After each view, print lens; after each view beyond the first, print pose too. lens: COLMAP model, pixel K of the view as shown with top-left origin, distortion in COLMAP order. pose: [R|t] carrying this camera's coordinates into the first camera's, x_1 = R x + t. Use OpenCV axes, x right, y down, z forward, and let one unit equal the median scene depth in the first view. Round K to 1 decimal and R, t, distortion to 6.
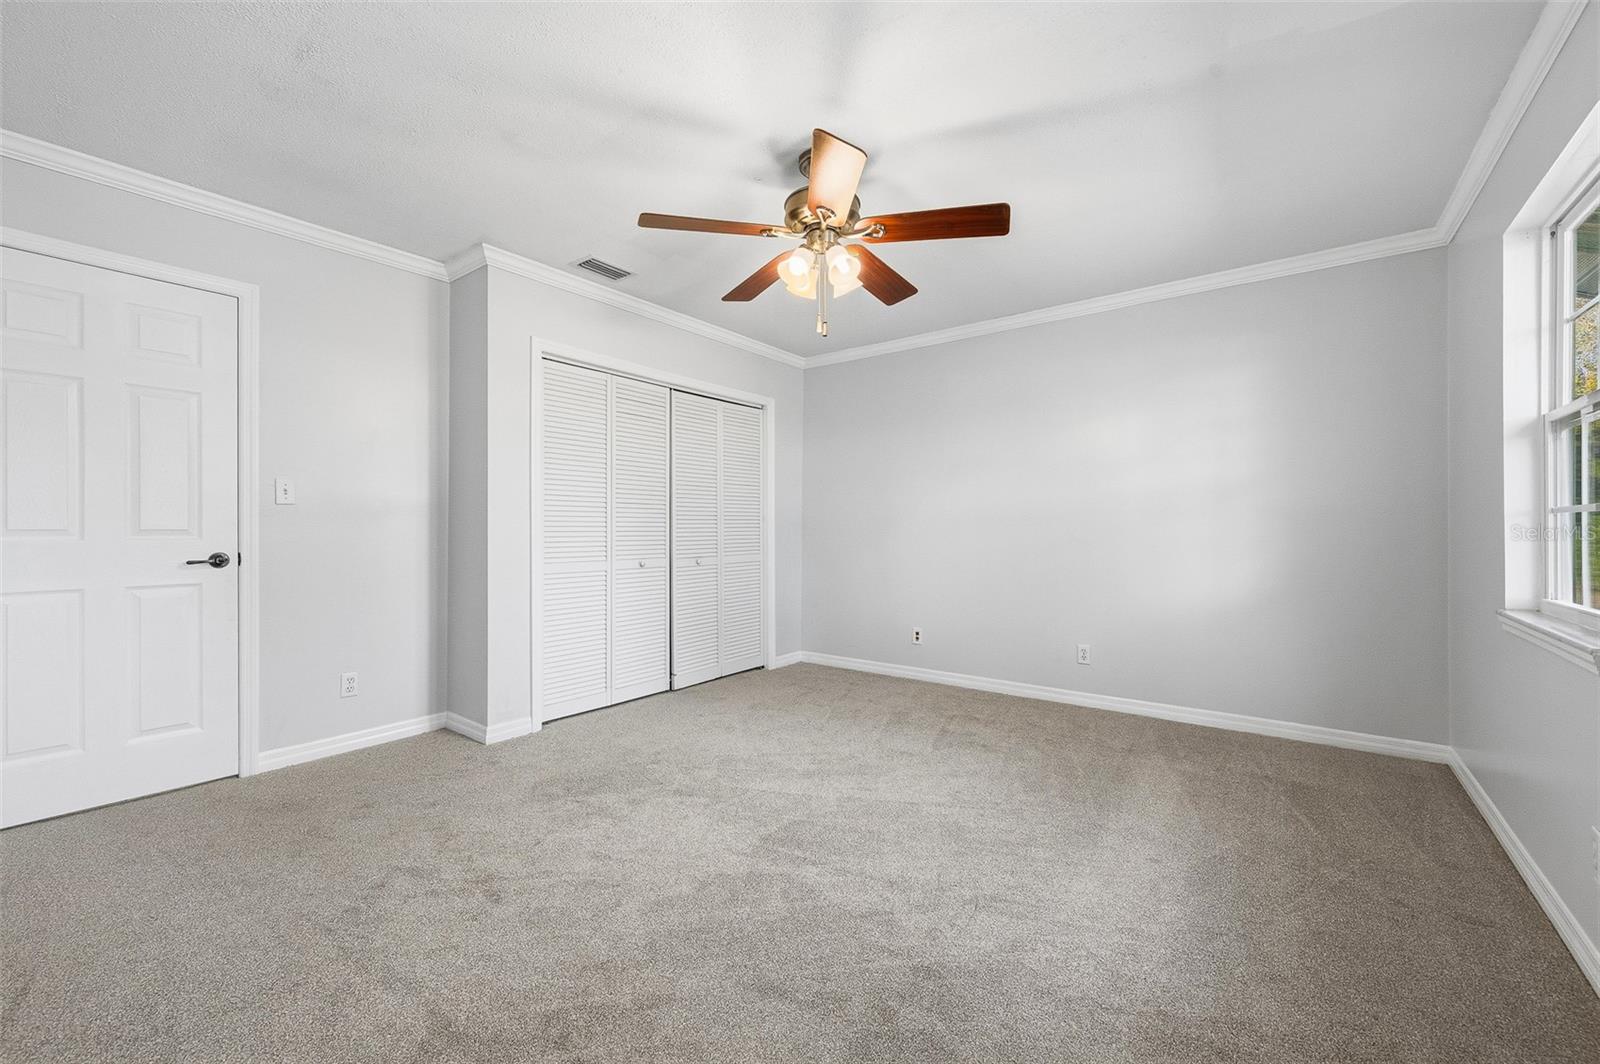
lens RADIAL K [[635.7, 0, 808.6], [0, 635.7, 544.1], [0, 0, 1]] dist [-0.002461, -0.000237]
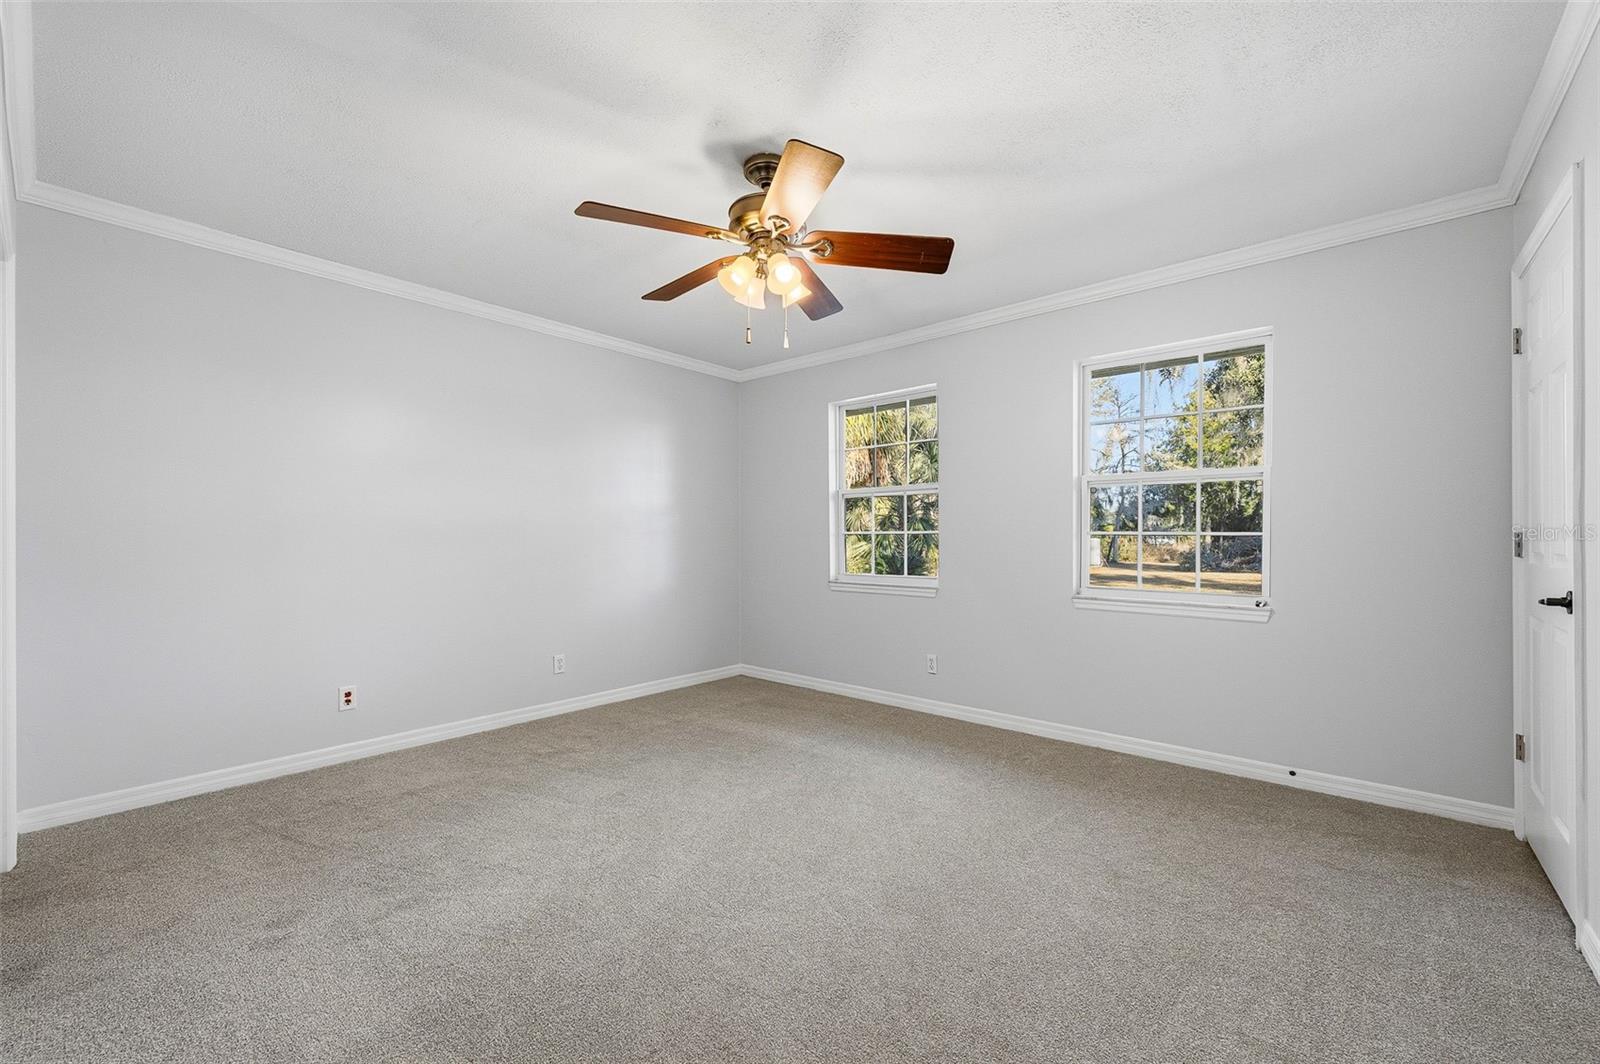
lens RADIAL K [[635.7, 0, 808.6], [0, 635.7, 544.1], [0, 0, 1]] dist [-0.002461, -0.000237]
pose [[0.073911, -0.009262, 0.997222, -0.785781], [0.026299, 0.999627, 0.007335, -0.026741], [-0.996918, 0.025684, 0.074127, 0.710680]]
